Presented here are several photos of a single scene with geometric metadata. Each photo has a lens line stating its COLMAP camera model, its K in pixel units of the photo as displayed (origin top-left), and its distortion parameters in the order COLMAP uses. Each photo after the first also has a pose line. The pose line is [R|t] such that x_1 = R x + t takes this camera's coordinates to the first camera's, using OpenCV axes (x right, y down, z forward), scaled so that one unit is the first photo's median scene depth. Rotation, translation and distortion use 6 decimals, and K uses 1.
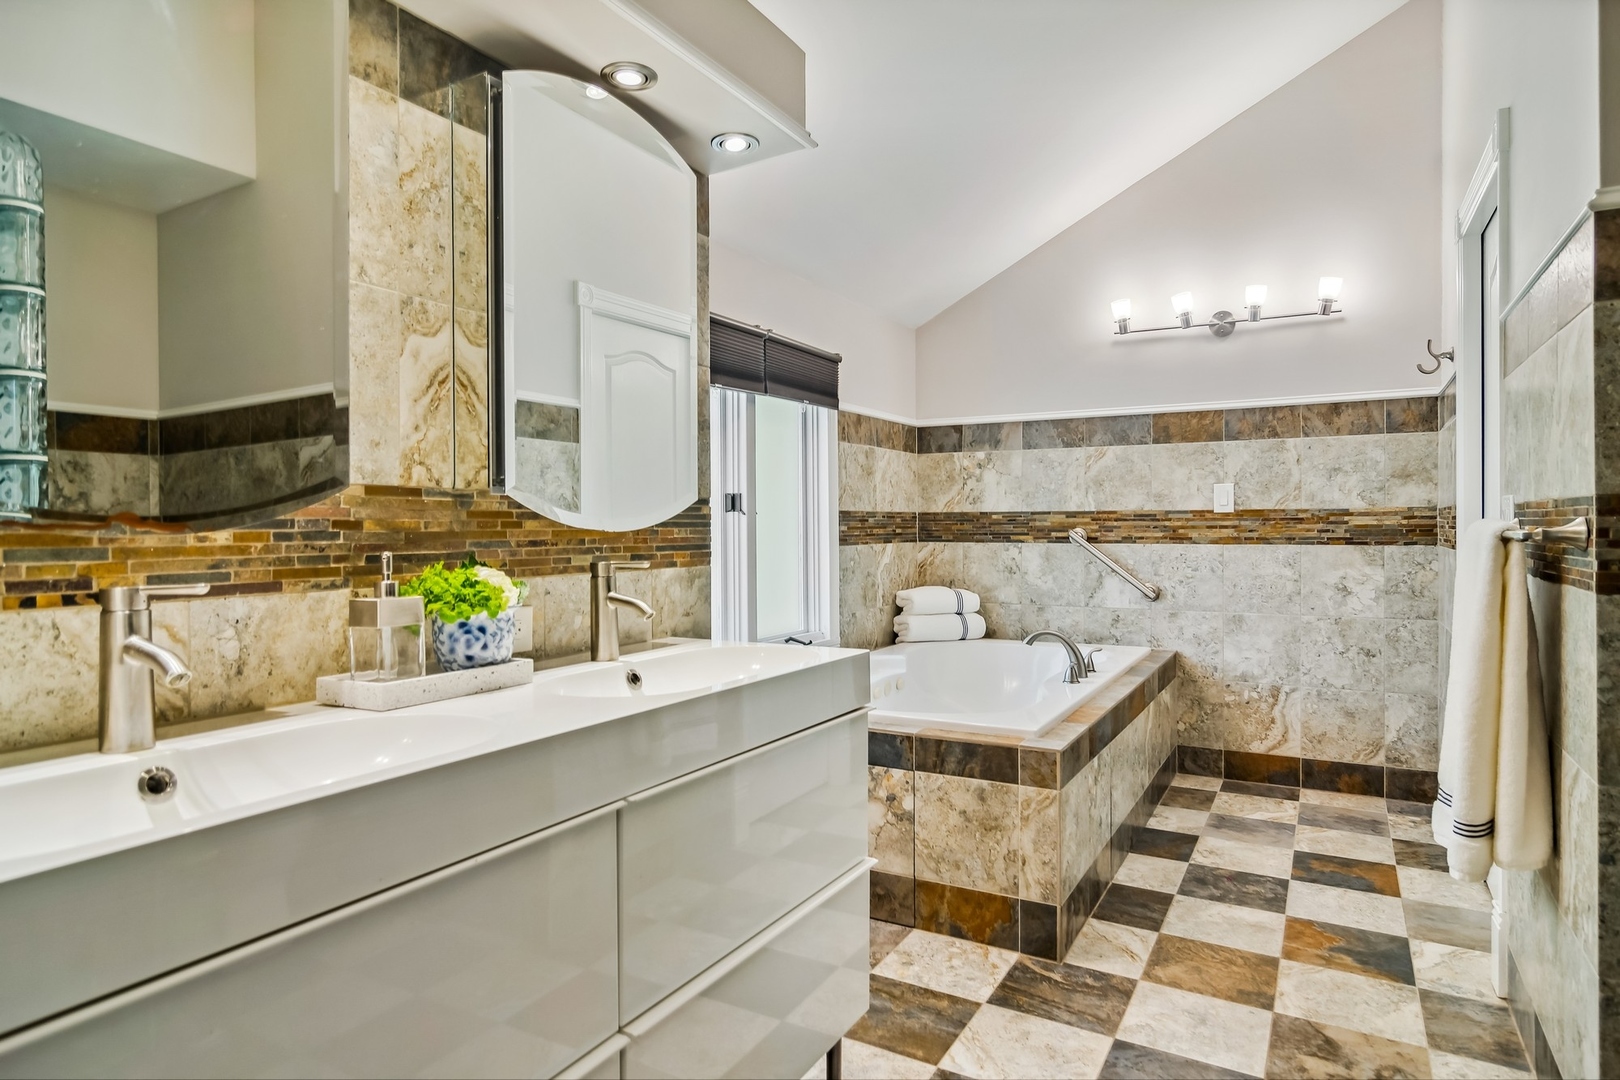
lens RADIAL K [[886.7, 0, 811.1], [0, 886.7, 536.7], [0, 0, 1]] dist [-0.000418, -0.000067]
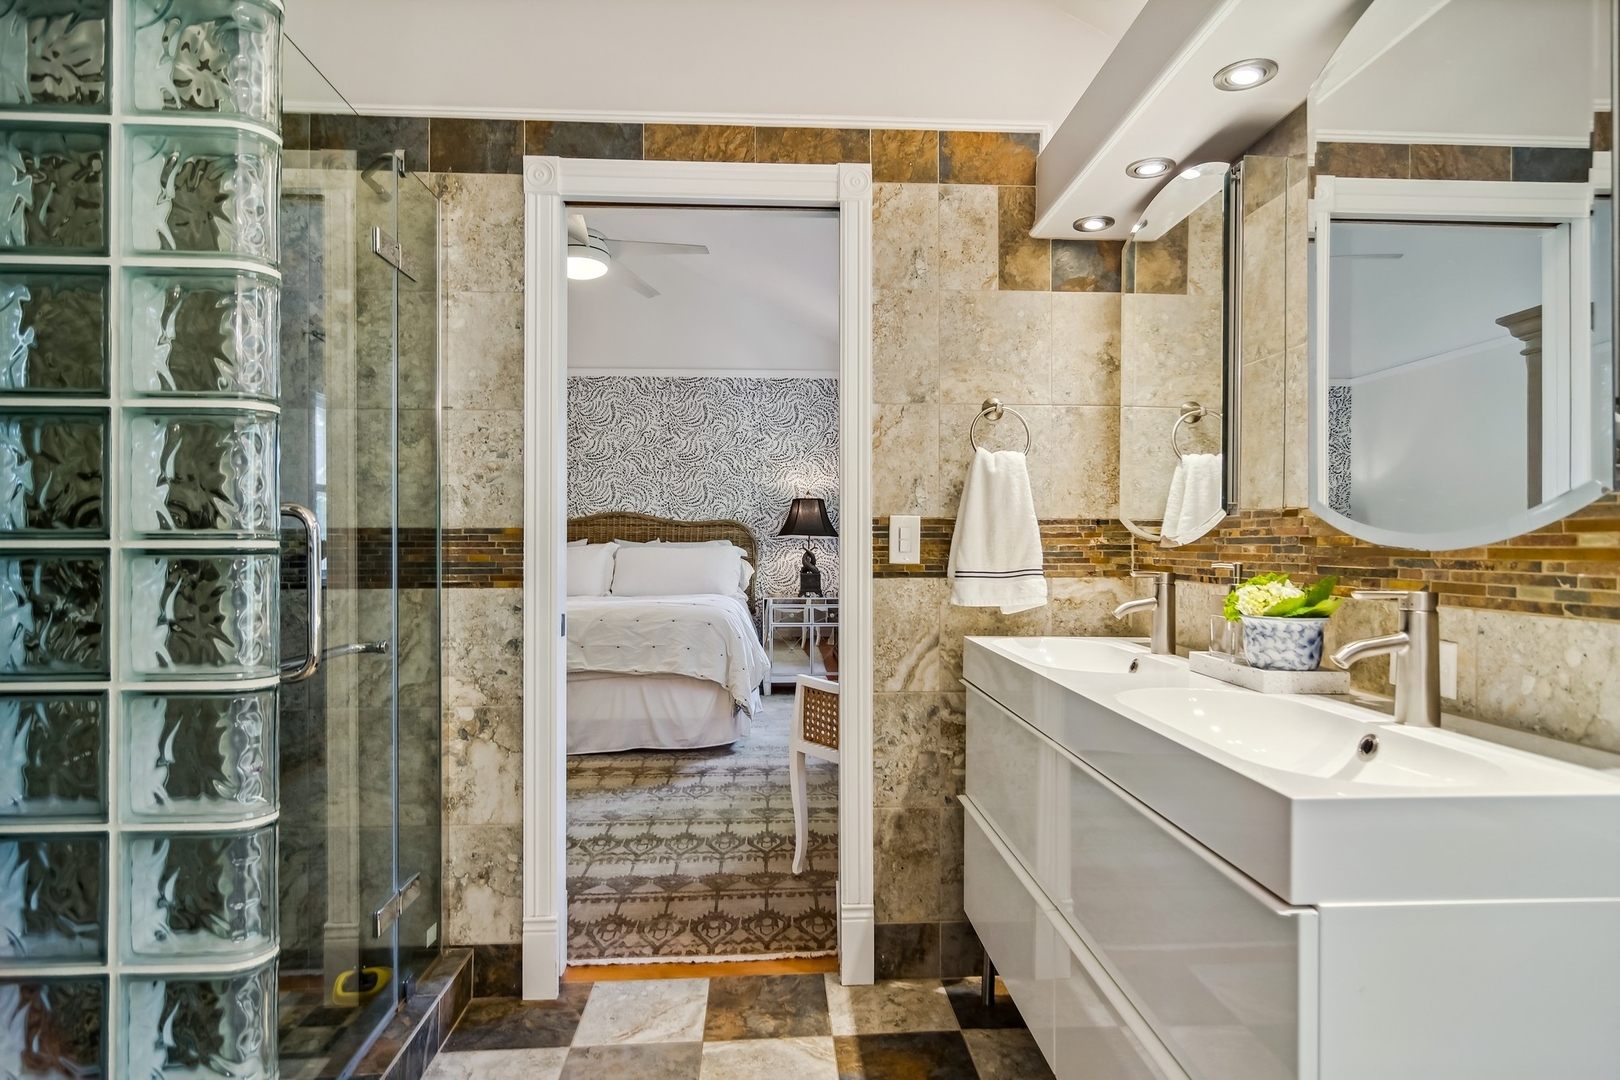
lens RADIAL K [[886.7, 0, 811.6], [0, 886.7, 539.3], [0, 0, 1]] dist [-0.000418, -0.000067]
pose [[-0.831196, 0.004820, -0.555959, 0.593453], [-0.000992, 0.999948, 0.010152, -0.022076], [0.555979, 0.008990, -0.831148, 1.322393]]
